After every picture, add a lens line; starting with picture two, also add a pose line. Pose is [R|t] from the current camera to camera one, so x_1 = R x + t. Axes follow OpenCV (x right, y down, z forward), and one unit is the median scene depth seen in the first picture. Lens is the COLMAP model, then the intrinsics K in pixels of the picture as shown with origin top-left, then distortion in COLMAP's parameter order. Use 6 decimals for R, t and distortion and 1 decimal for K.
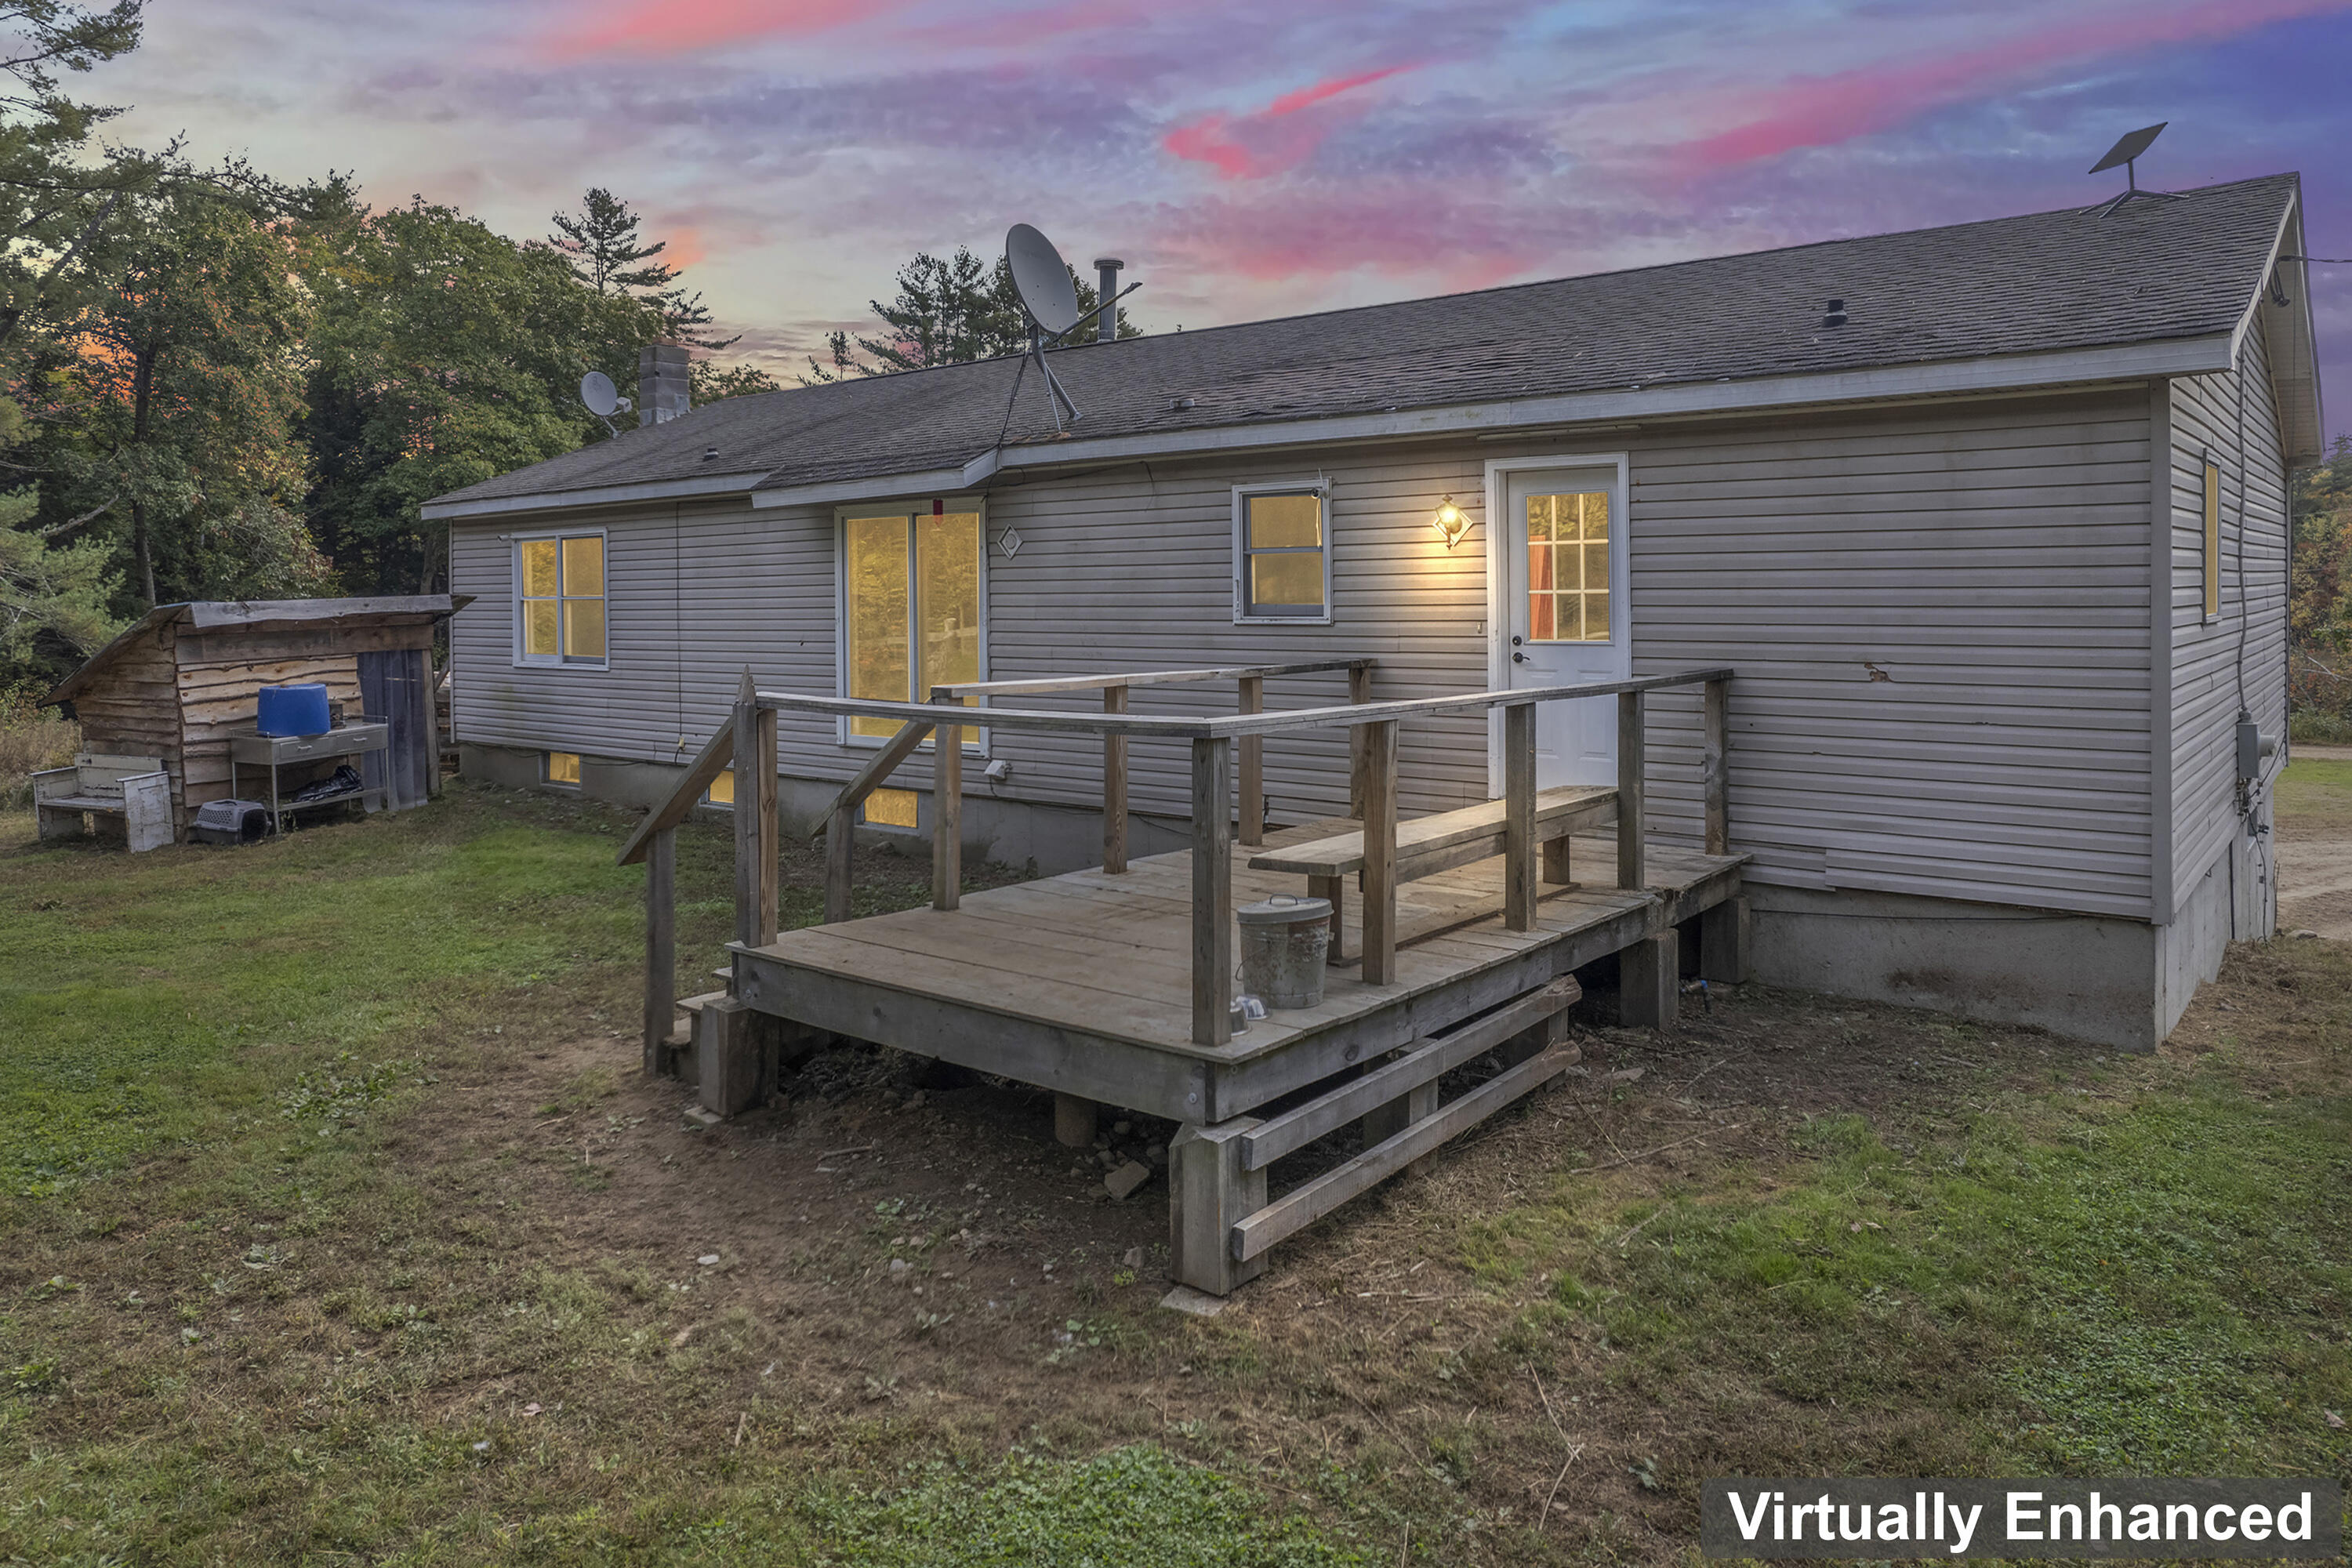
lens RADIAL K [[1530.9, 0, 1176.0], [0, 1530.9, 784.0], [0, 0, 1]] dist [-0.079445, 0.077867]
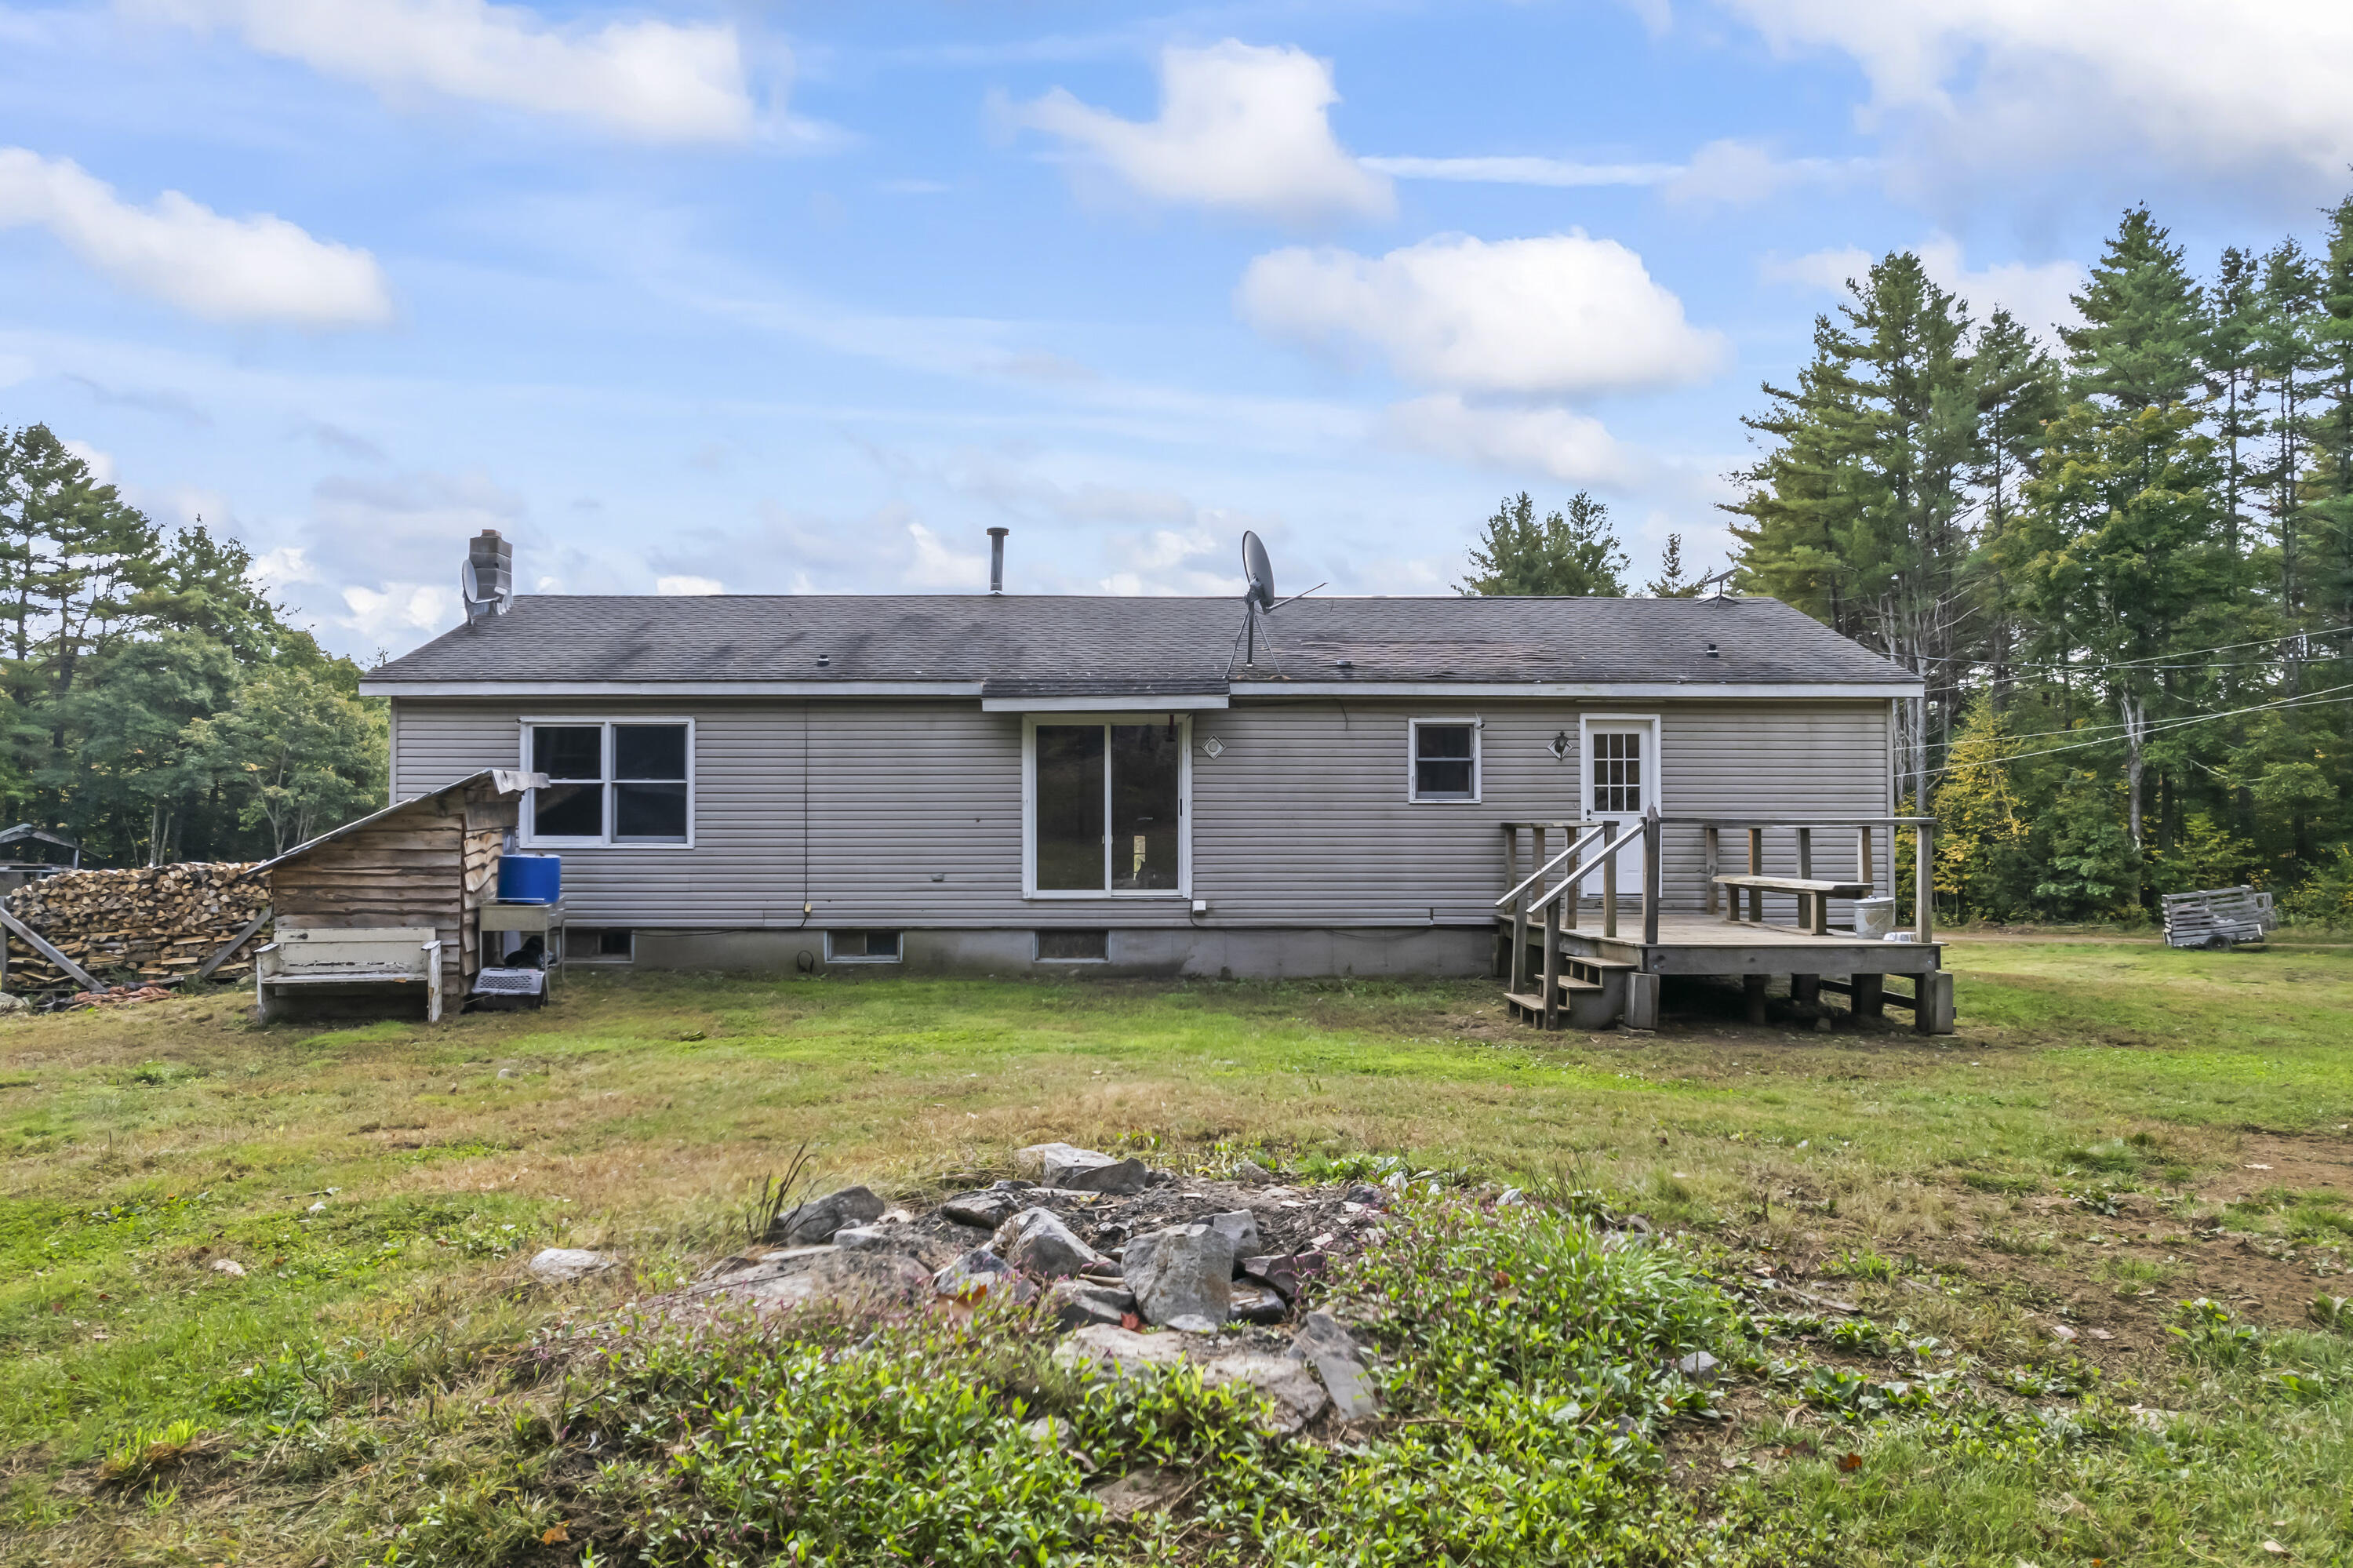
lens RADIAL K [[1531.6, 0, 1176.5], [0, 1531.6, 784.0], [0, 0, 1]] dist [-0.079445, 0.077867]
pose [[0.786536, 0.020704, 0.617198, -0.933481], [0.065071, 0.991095, -0.116170, 0.037745], [-0.614107, 0.131534, 0.778185, -0.083871]]
